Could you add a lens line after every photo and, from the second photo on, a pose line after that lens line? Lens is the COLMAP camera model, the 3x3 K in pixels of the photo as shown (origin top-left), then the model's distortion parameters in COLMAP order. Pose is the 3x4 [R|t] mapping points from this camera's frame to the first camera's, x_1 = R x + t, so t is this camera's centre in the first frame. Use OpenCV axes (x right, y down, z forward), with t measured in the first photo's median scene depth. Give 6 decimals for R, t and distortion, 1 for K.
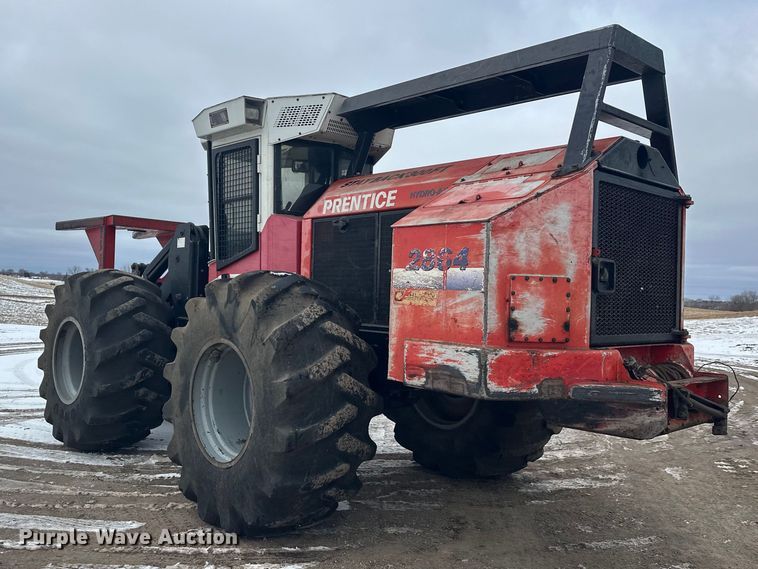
lens RADIAL K [[680.4, 0, 347.5], [0, 680.4, 285.6], [0, 0, 1]] dist [0.187931, -0.354638]
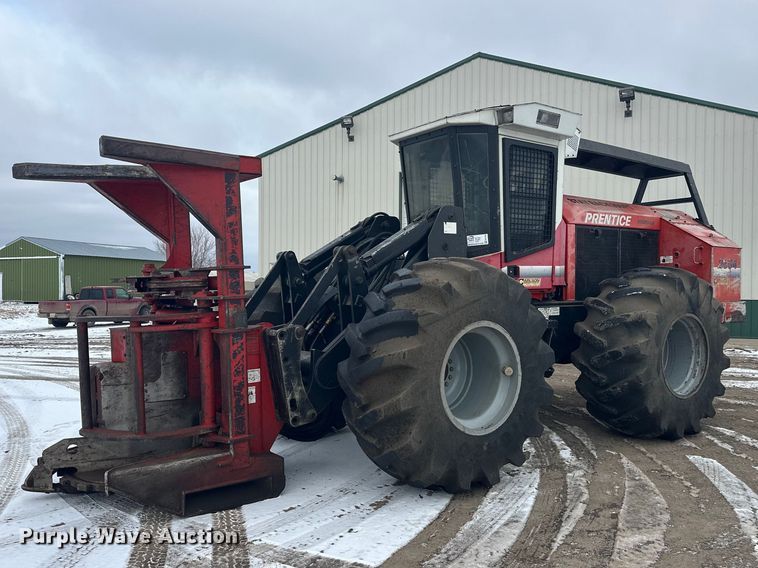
lens RADIAL K [[639.3, 0, 379.4], [0, 639.3, 269.3], [0, 0, 1]] dist [0.058482, -0.087572]
pose [[0.102349, -0.019281, 0.994562, -1.492976], [-0.014536, 0.999676, 0.020876, -0.033938], [-0.994642, -0.016593, 0.102036, 1.390362]]
